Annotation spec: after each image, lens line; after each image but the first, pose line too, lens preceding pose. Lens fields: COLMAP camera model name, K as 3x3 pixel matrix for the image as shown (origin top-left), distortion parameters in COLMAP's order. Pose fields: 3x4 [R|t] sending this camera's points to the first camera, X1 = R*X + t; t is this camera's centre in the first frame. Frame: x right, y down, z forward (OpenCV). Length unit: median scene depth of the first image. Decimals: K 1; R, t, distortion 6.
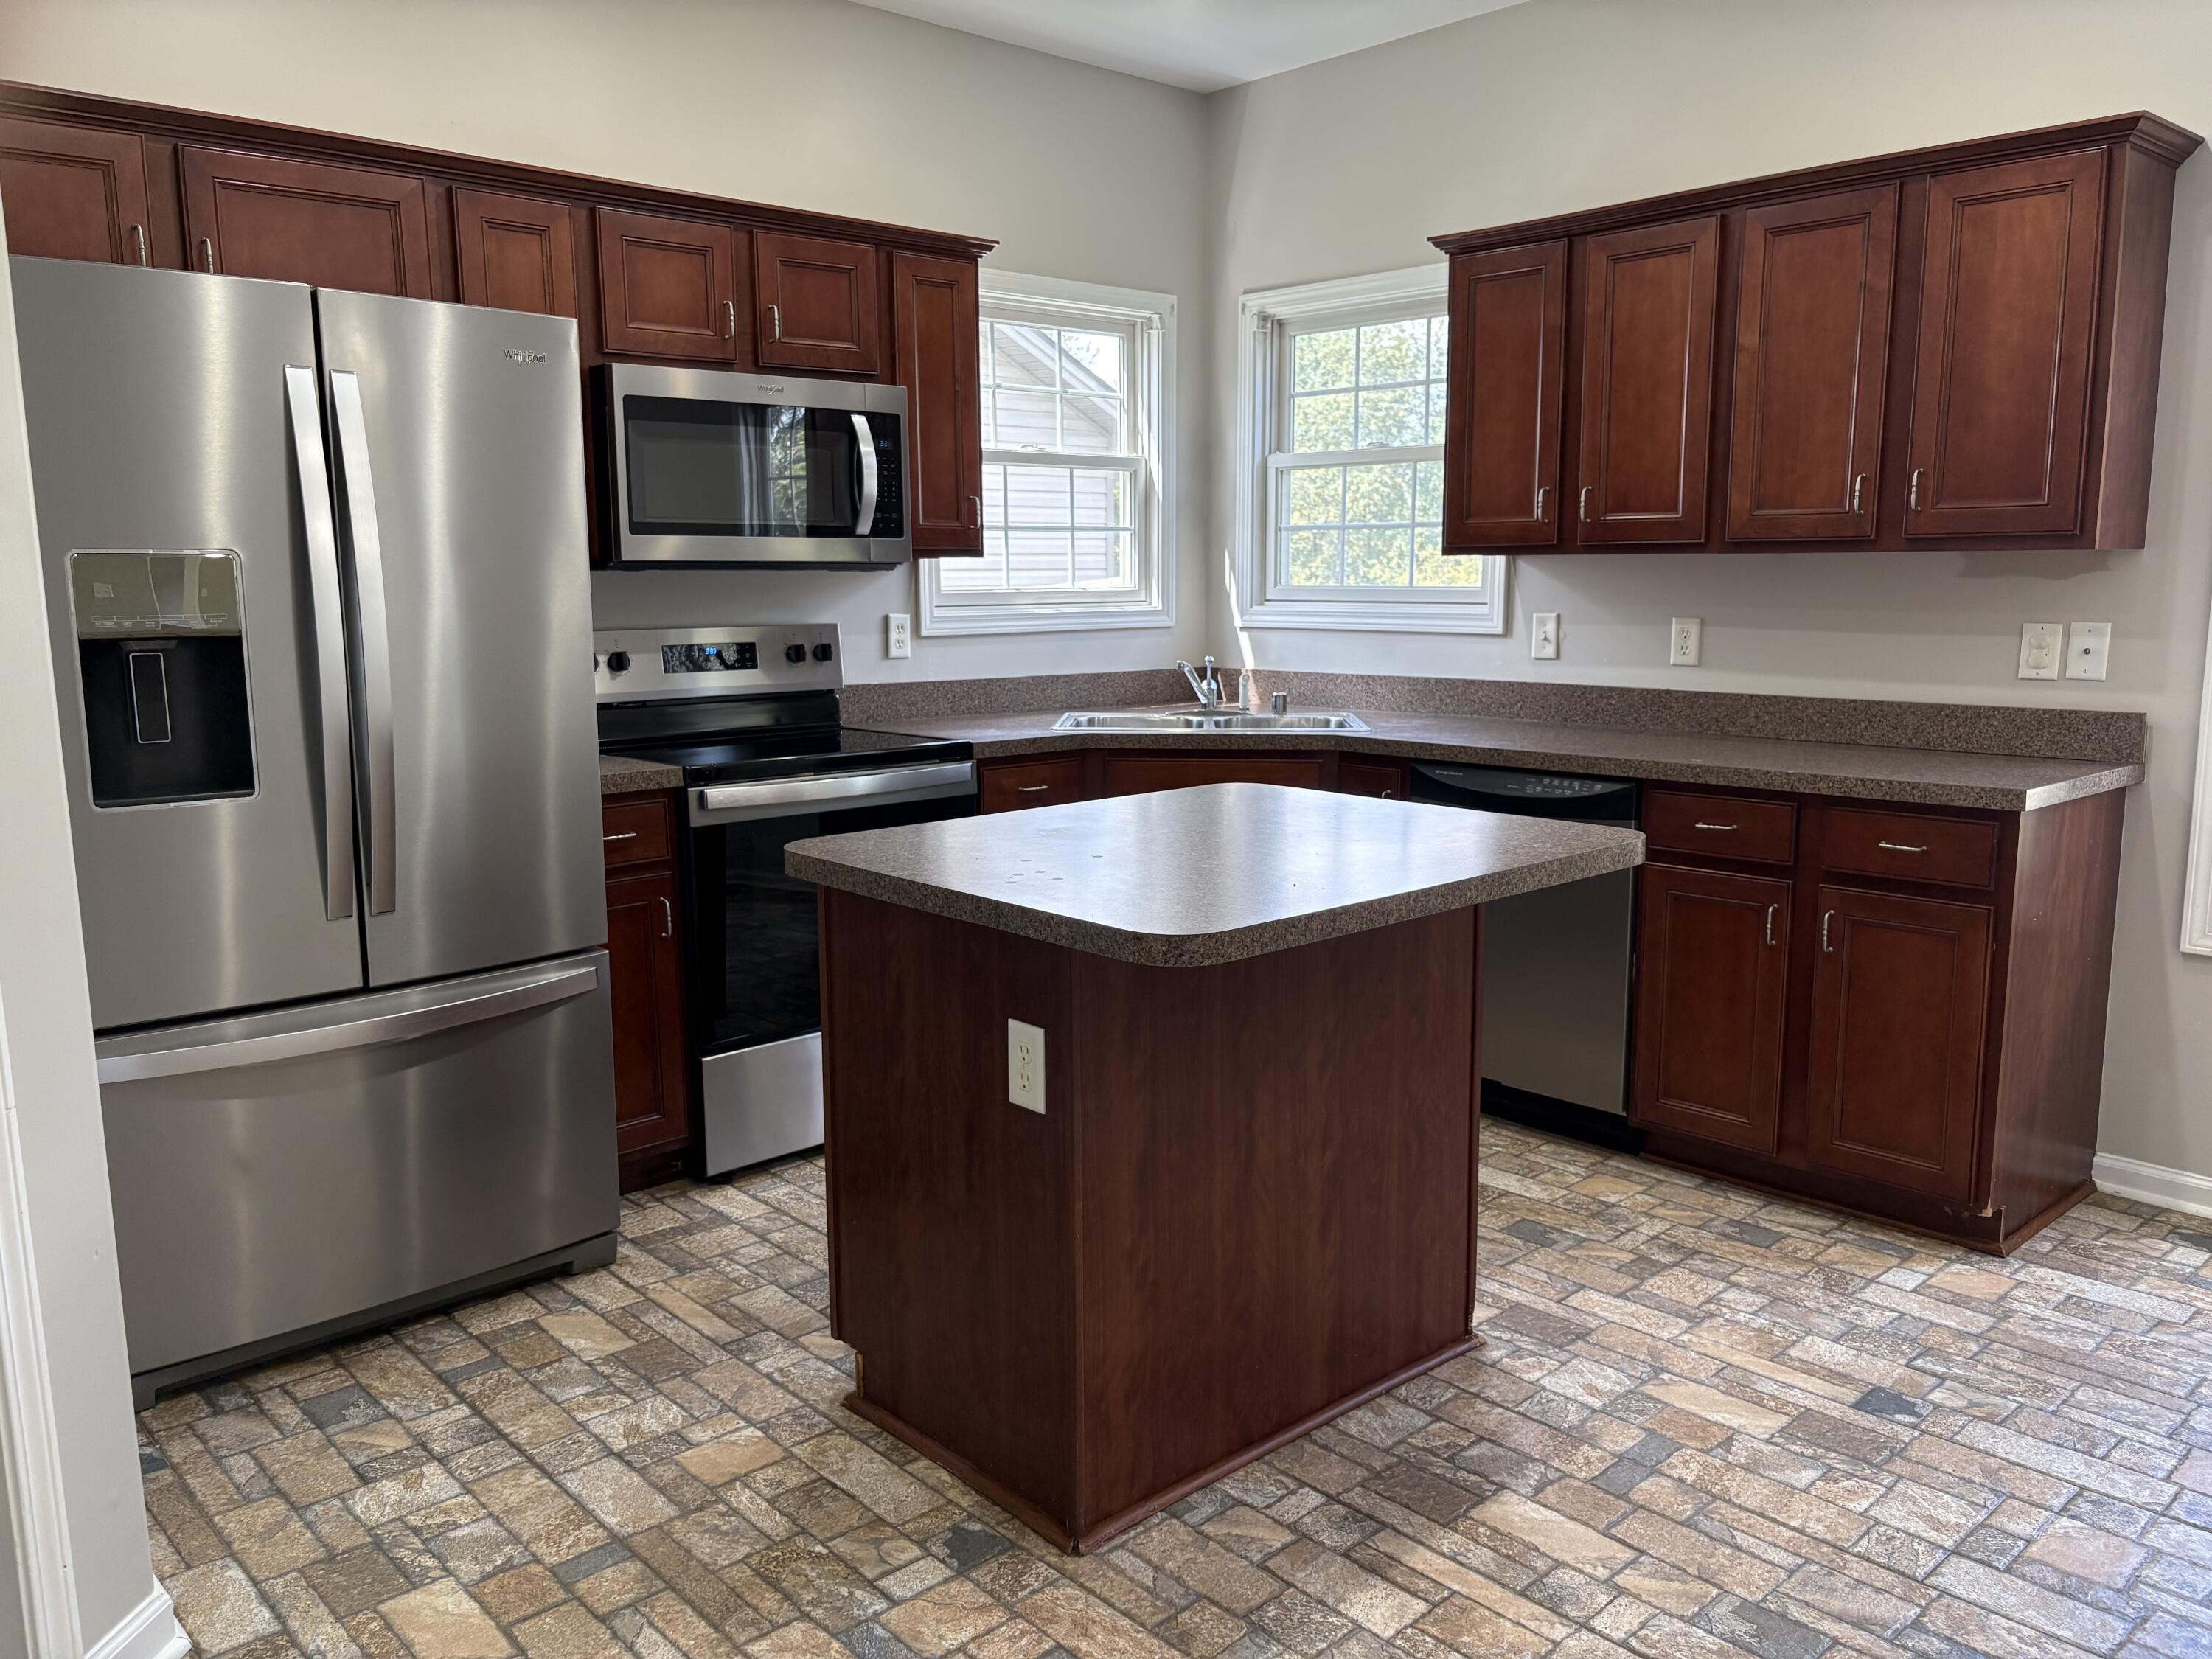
lens RADIAL K [[1685.8, 0, 1128.5], [0, 1685.8, 839.4], [0, 0, 1]] dist [0.040889, -0.041027]
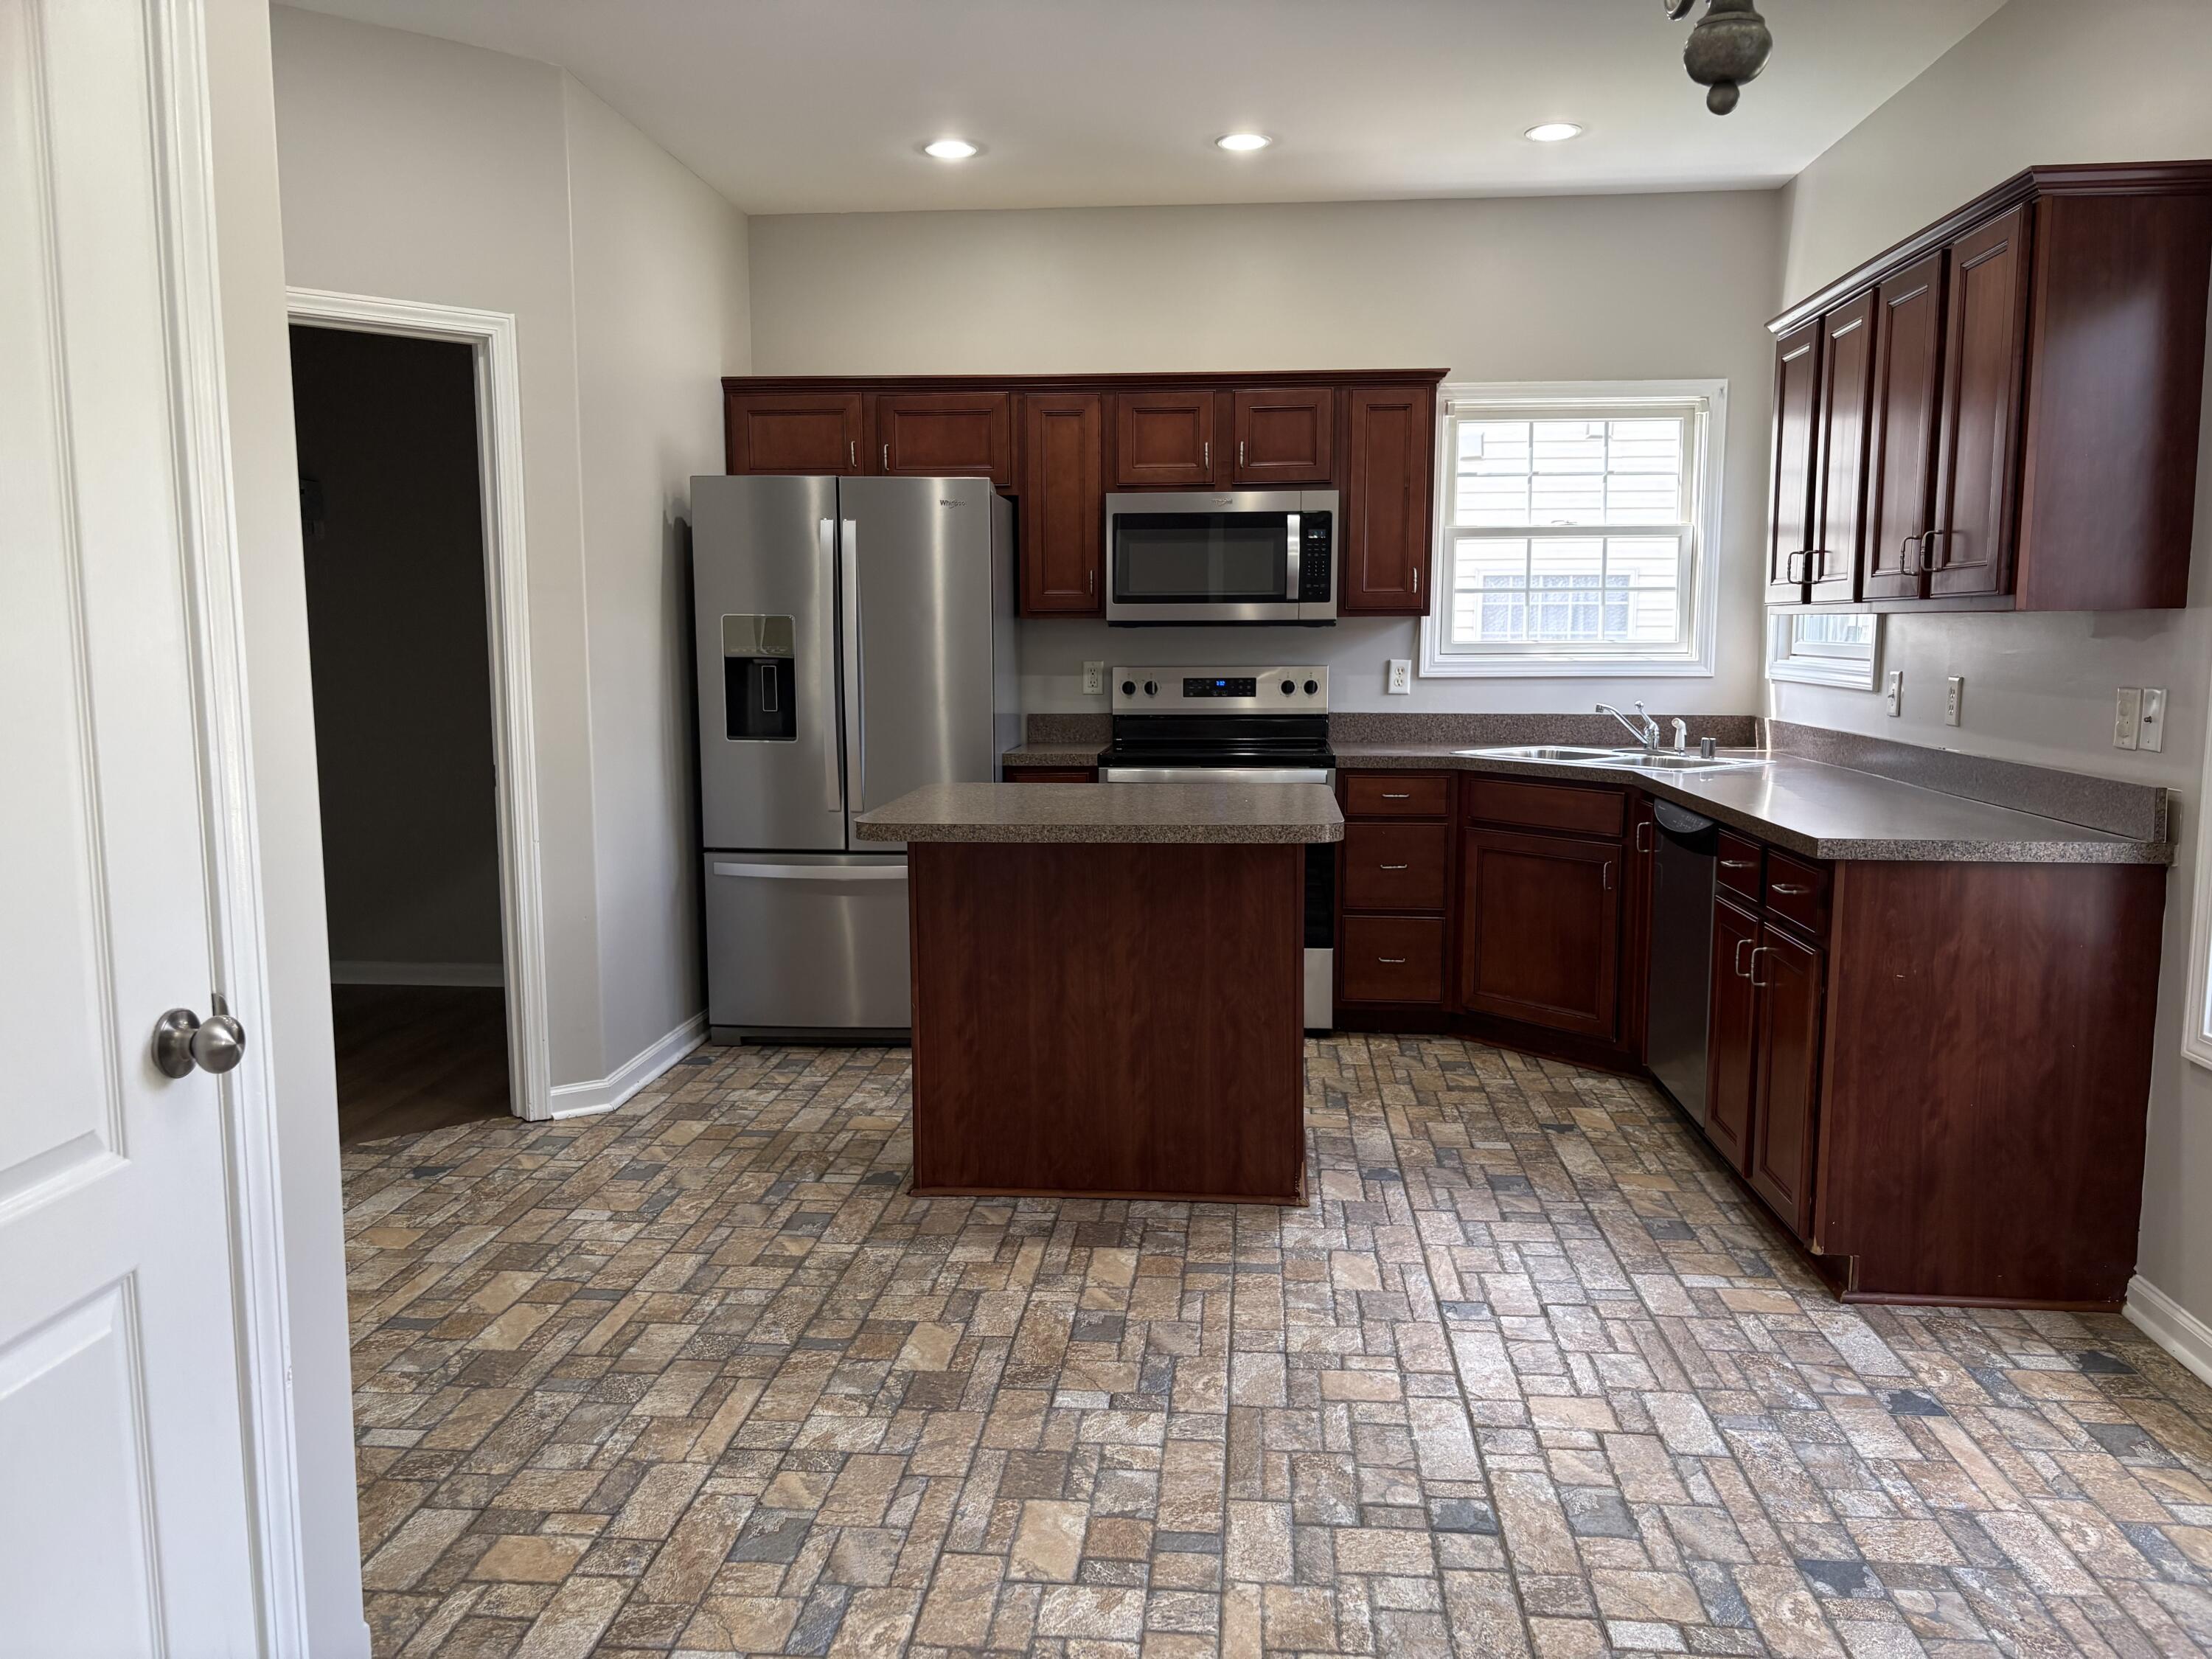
lens RADIAL K [[1685.8, 0, 1105.3], [0, 1685.8, 835.6], [0, 0, 1]] dist [0.040889, -0.041027]
pose [[0.671876, 0.095755, -0.734447, 0.921056], [-0.121409, 0.992433, 0.018325, 0.003426], [0.730645, 0.076856, 0.678418, -0.030715]]
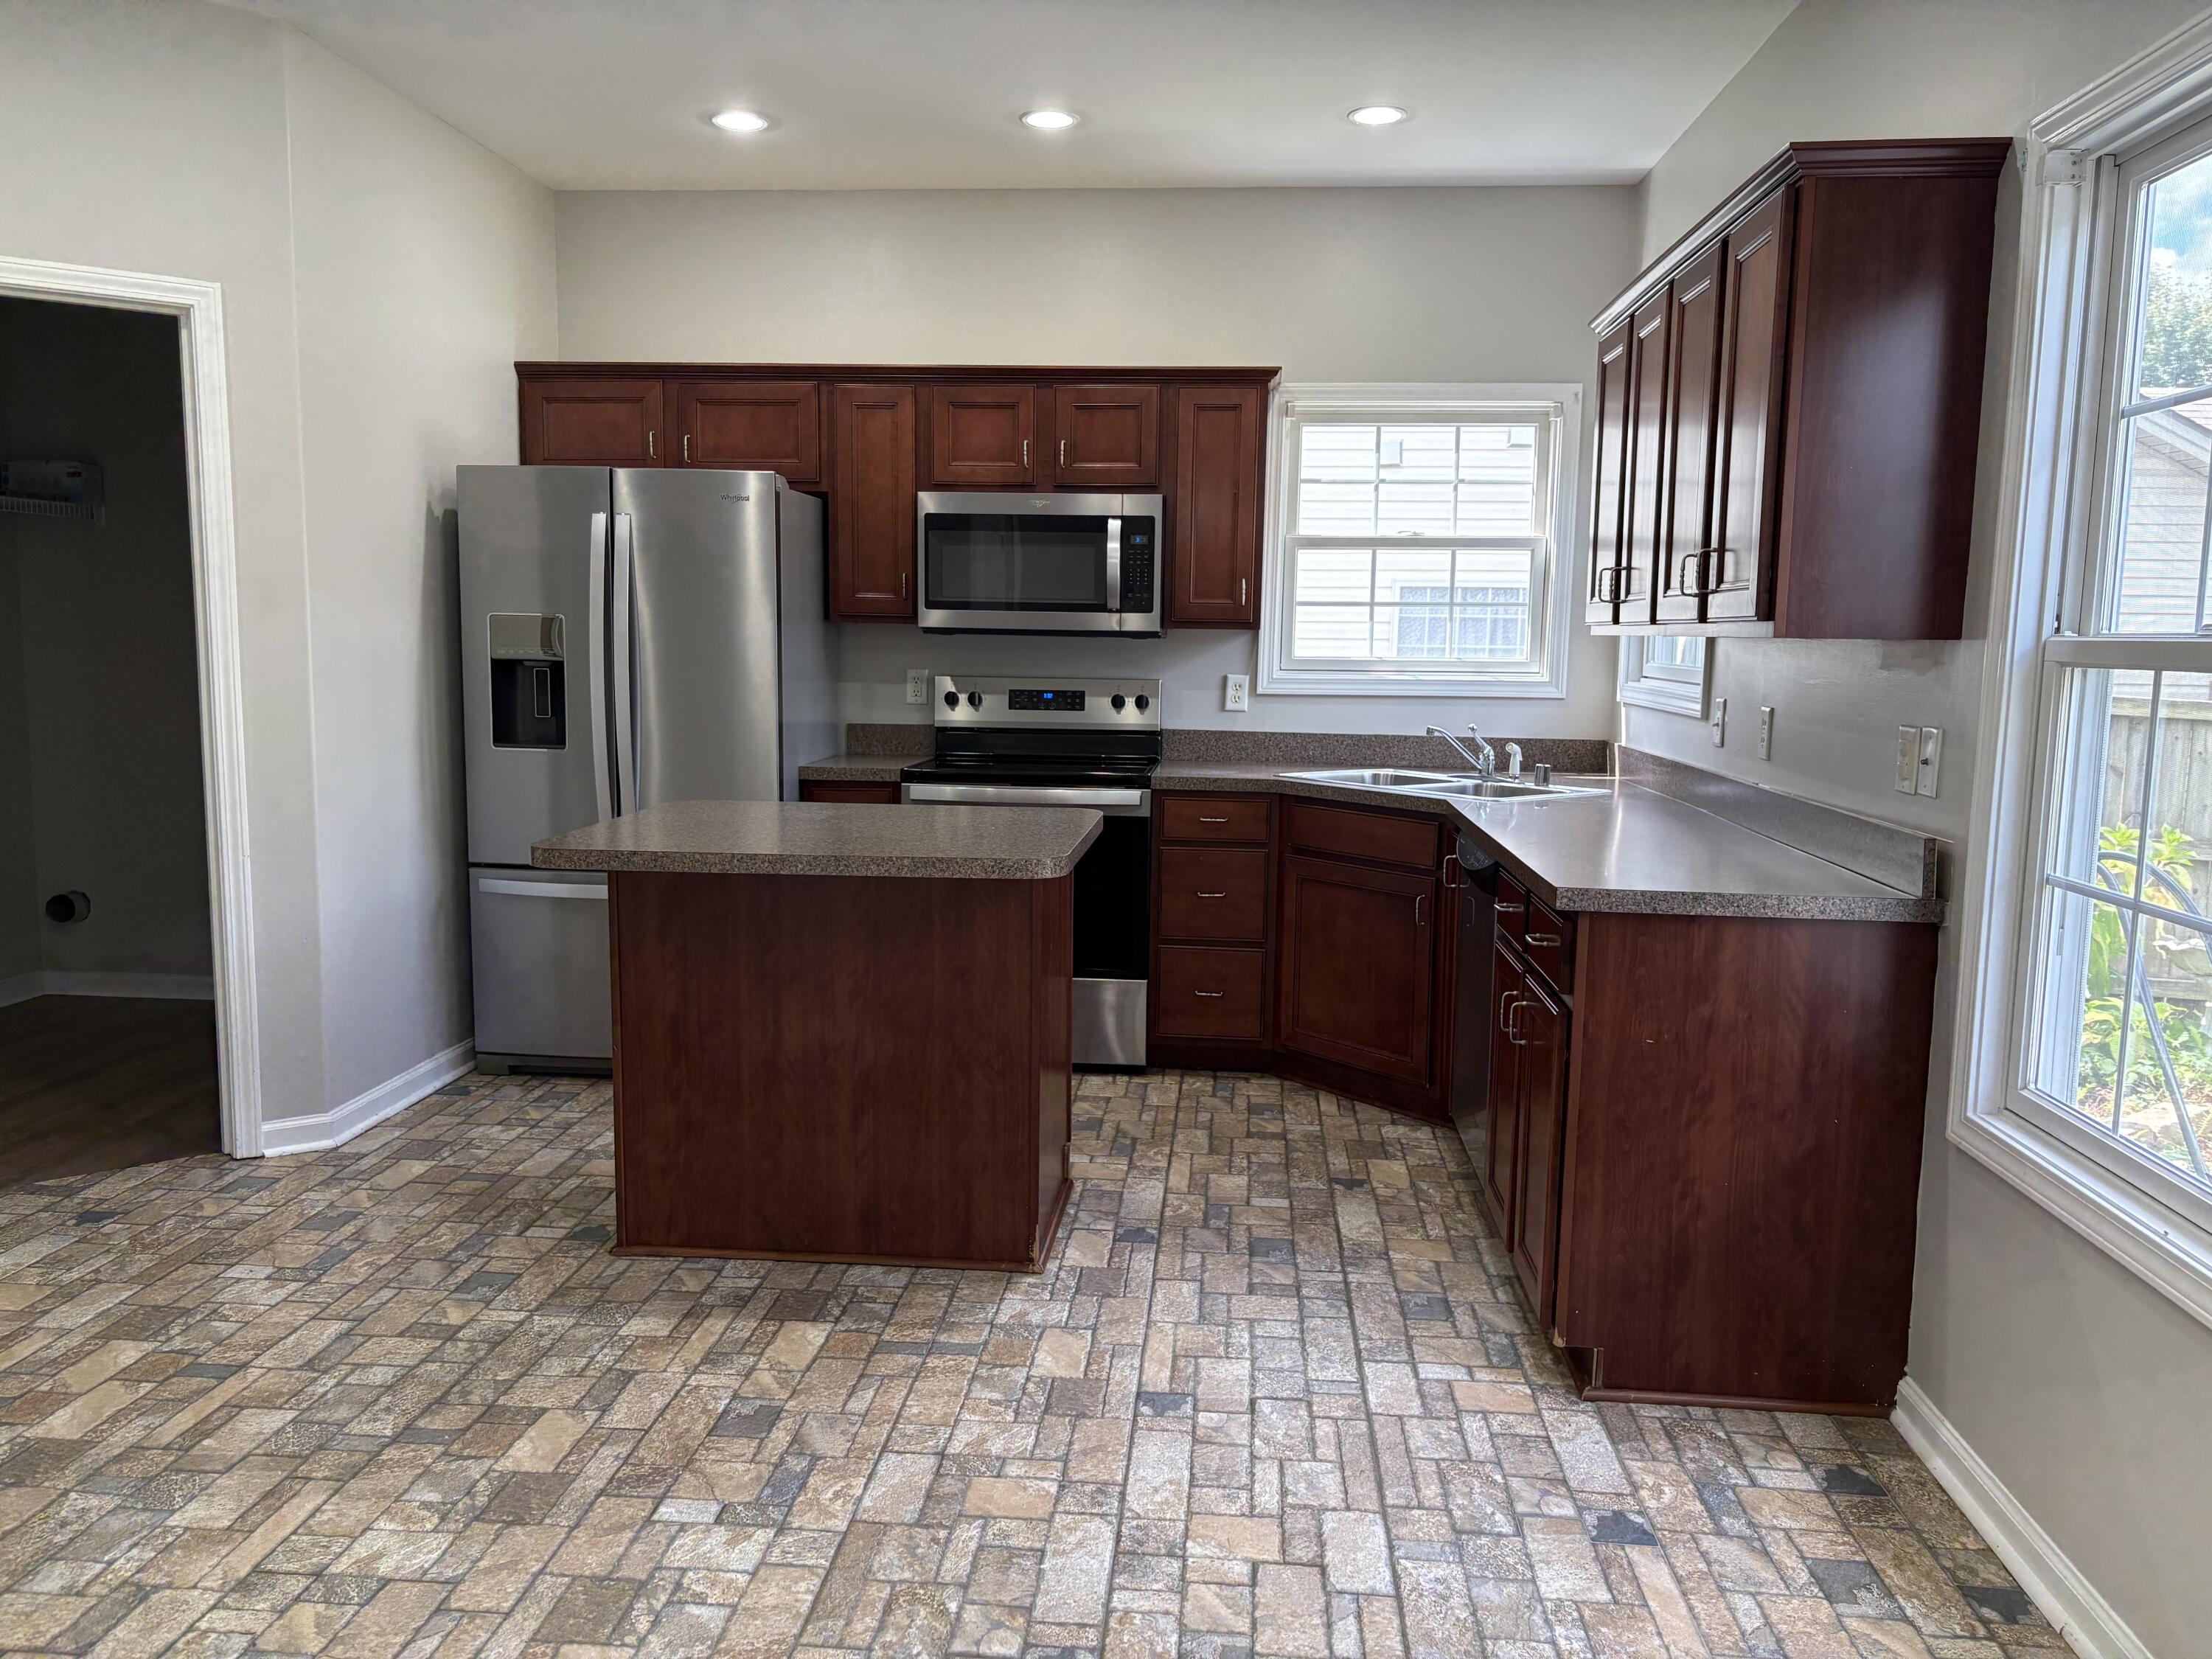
lens RADIAL K [[1685.8, 0, 1095.6], [0, 1685.8, 835.3], [0, 0, 1]] dist [0.040889, -0.041027]
pose [[0.672842, 0.106150, -0.732131, 0.958075], [-0.138660, 0.990209, 0.016137, -0.034086], [0.726675, 0.090660, 0.680973, 0.154790]]
